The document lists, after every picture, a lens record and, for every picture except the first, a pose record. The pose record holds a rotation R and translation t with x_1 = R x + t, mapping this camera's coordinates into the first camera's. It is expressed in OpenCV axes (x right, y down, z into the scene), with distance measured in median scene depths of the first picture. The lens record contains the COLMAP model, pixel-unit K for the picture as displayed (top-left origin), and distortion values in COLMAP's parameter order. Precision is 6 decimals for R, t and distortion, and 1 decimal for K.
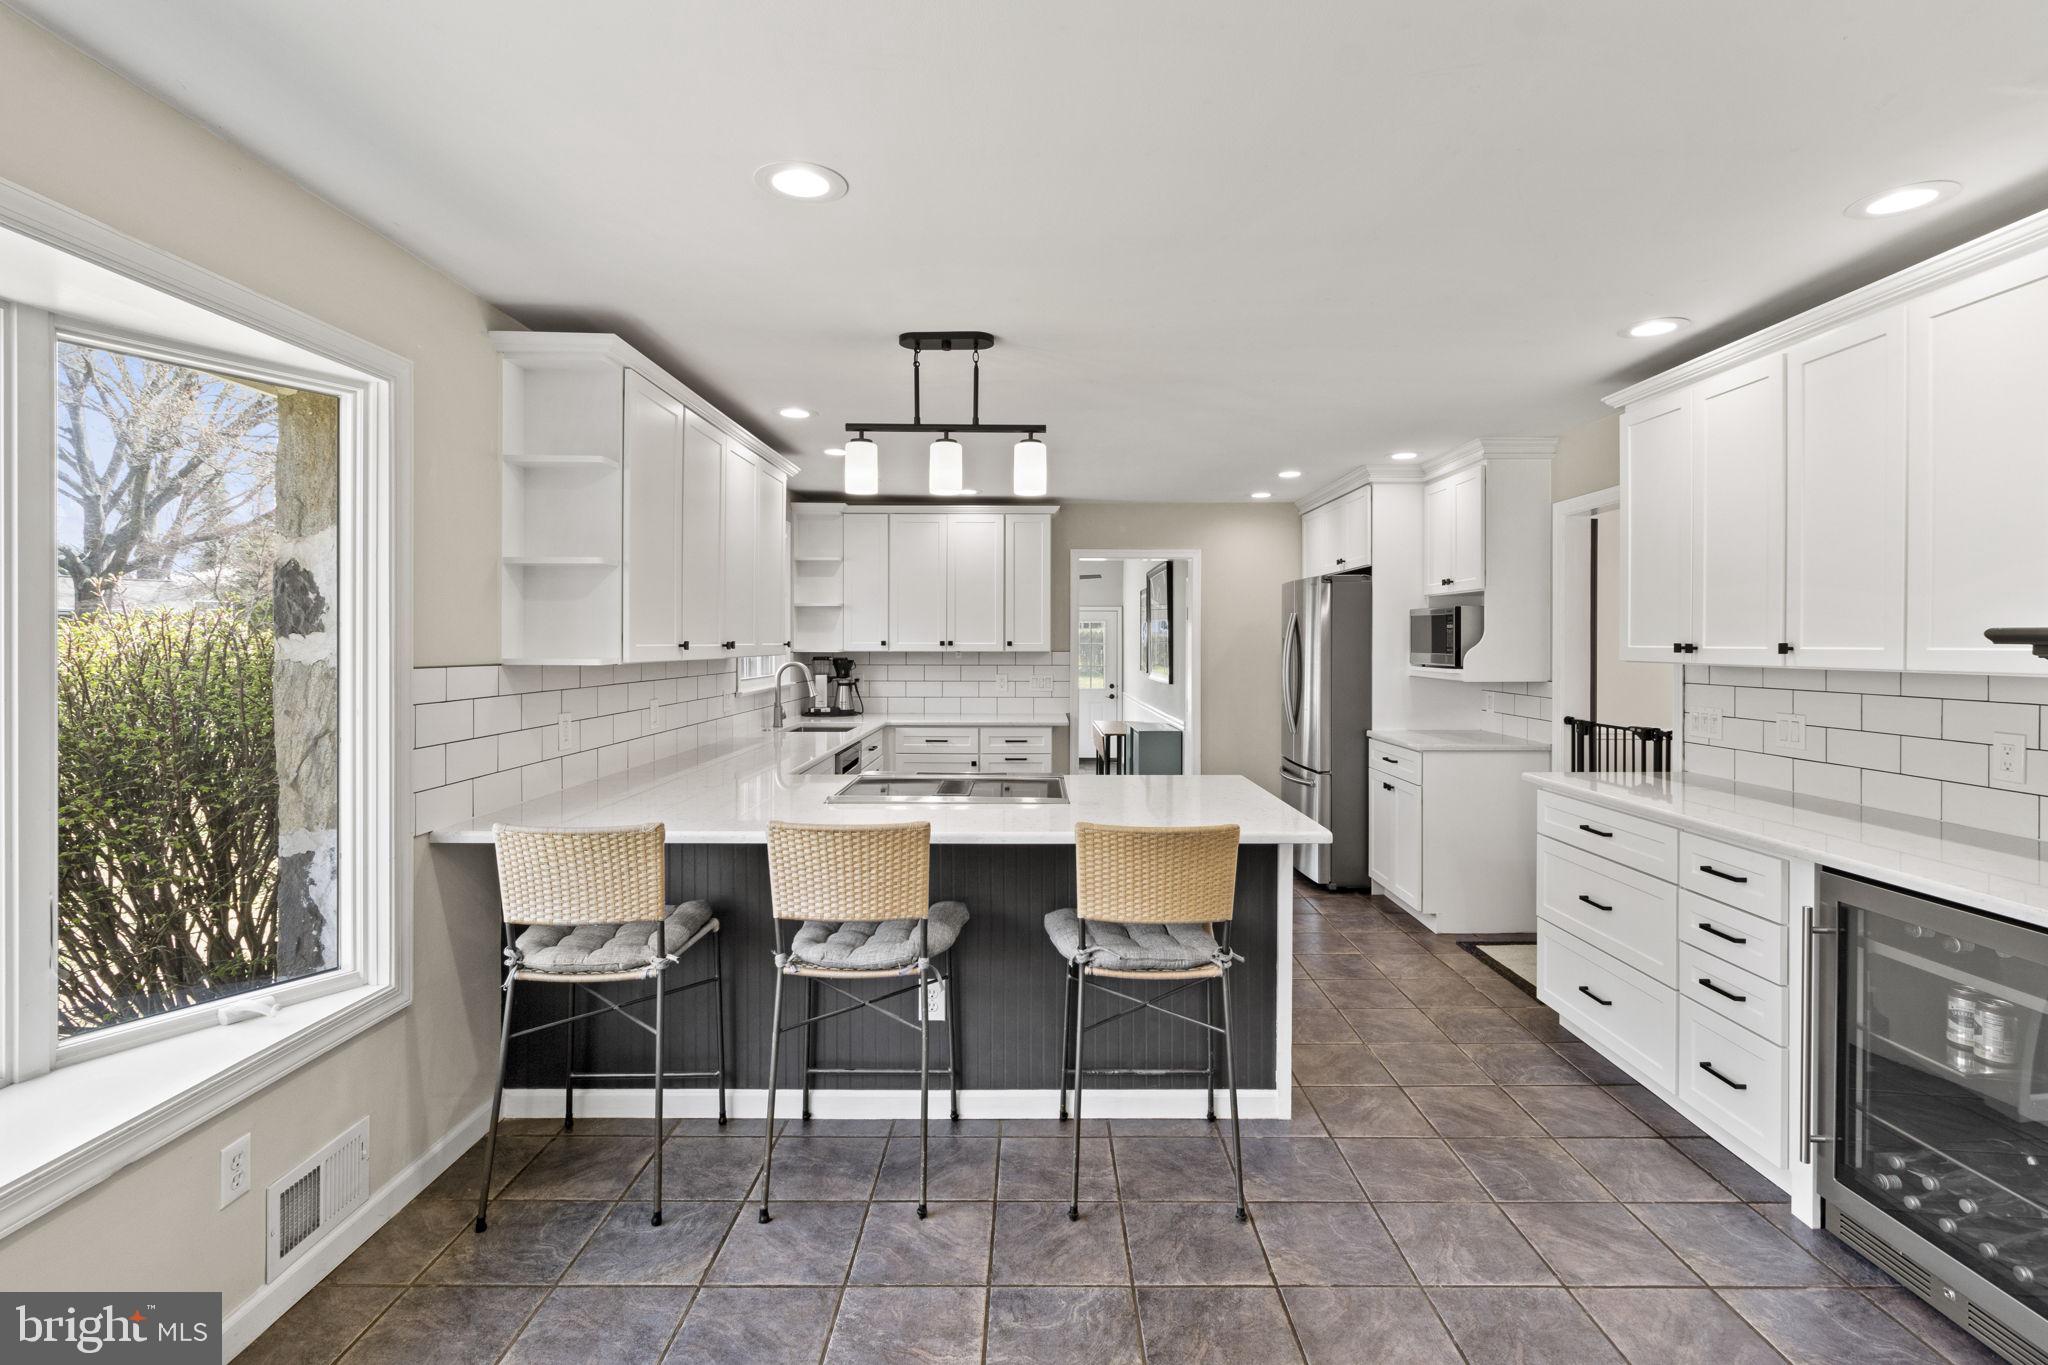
lens RADIAL K [[943.7, 0, 1040.1], [0, 943.7, 648.9], [0, 0, 1]] dist [-0.000448, 0.000955]
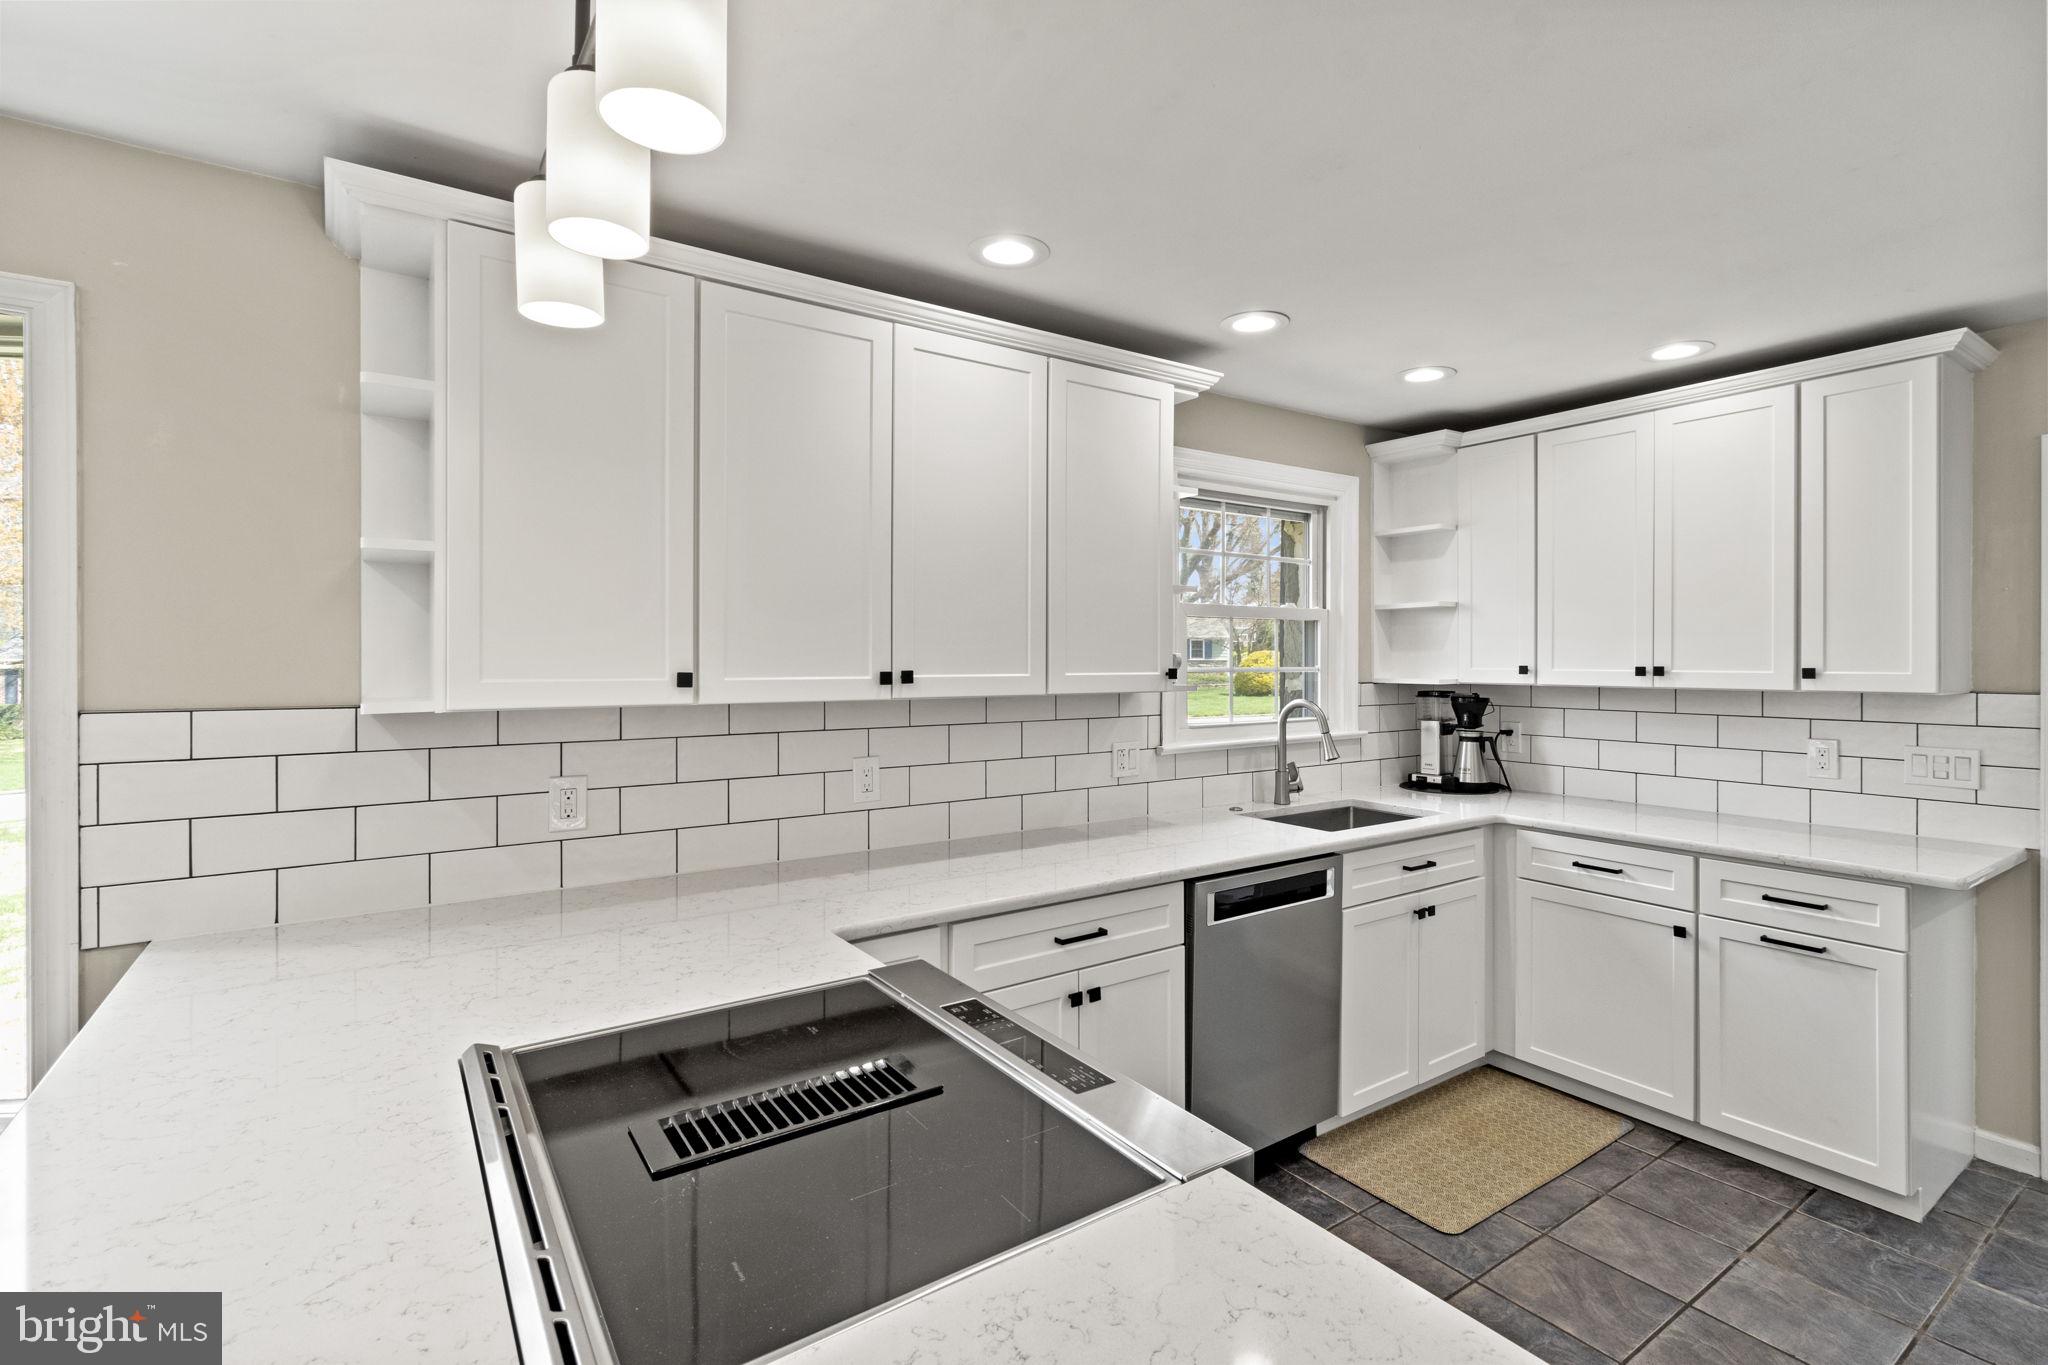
lens RADIAL K [[943.7, 0, 1040.1], [0, 943.7, 648.9], [0, 0, 1]] dist [-0.000448, 0.000955]
pose [[0.570451, -0.009578, -0.821276, 0.128578], [-0.005913, 0.999858, -0.015768, -0.008107], [0.821310, 0.013852, 0.570313, 0.460336]]
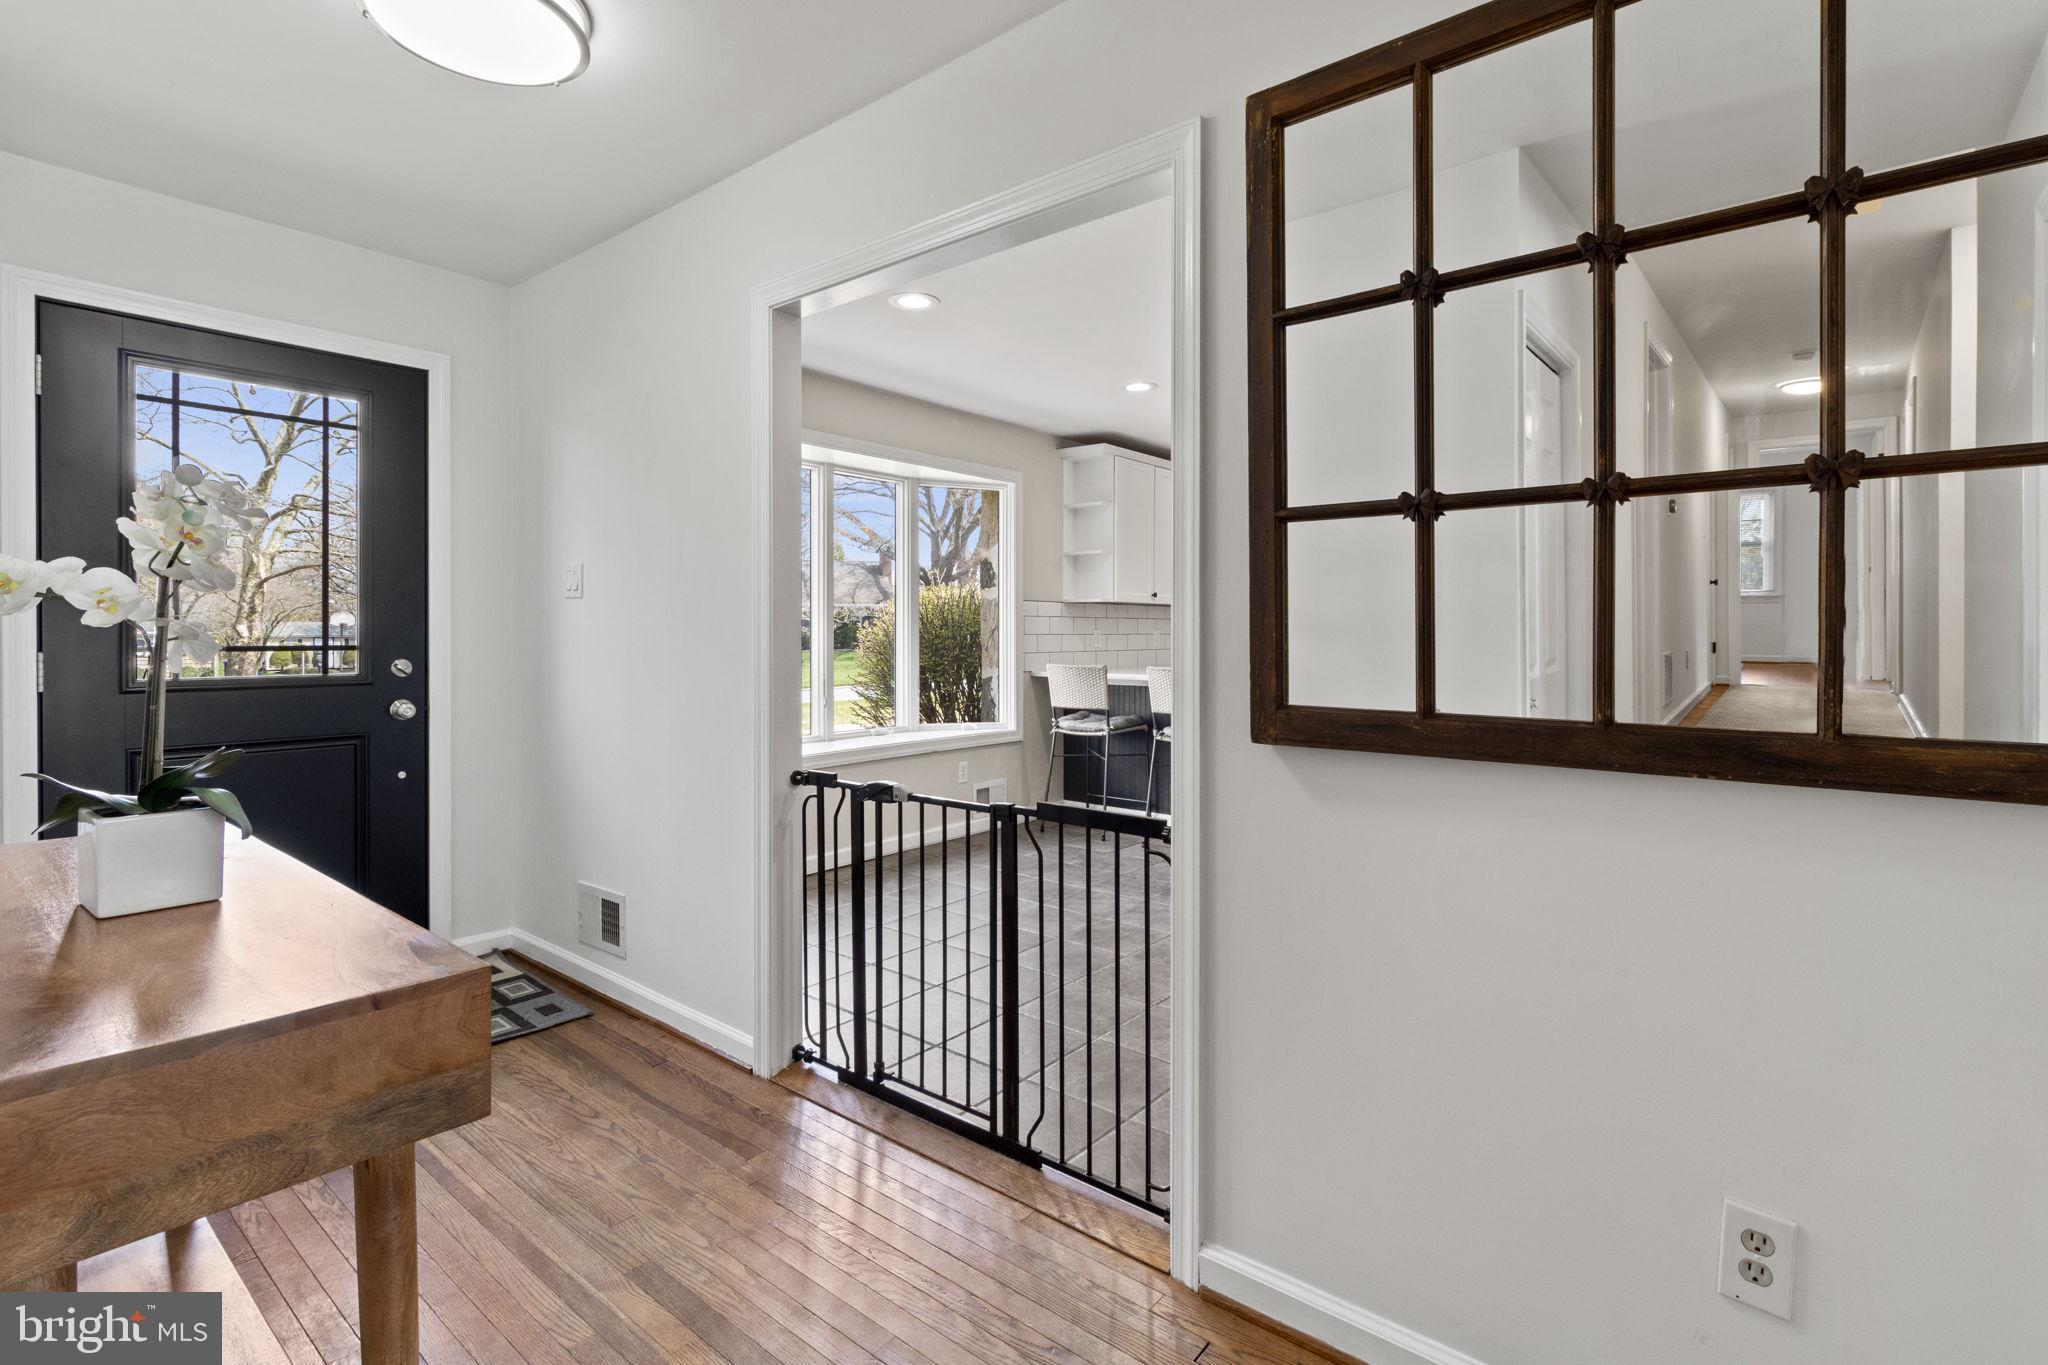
lens RADIAL K [[956.9, 0, 1029.7], [0, 956.9, 635.3], [0, 0, 1]] dist [0.001725, 0.000081]
pose [[0.771646, 0.000818, -0.636052, 0.344395], [-0.005407, 0.999971, -0.005274, 0.047574], [0.636030, 0.007509, 0.771628, -0.332440]]
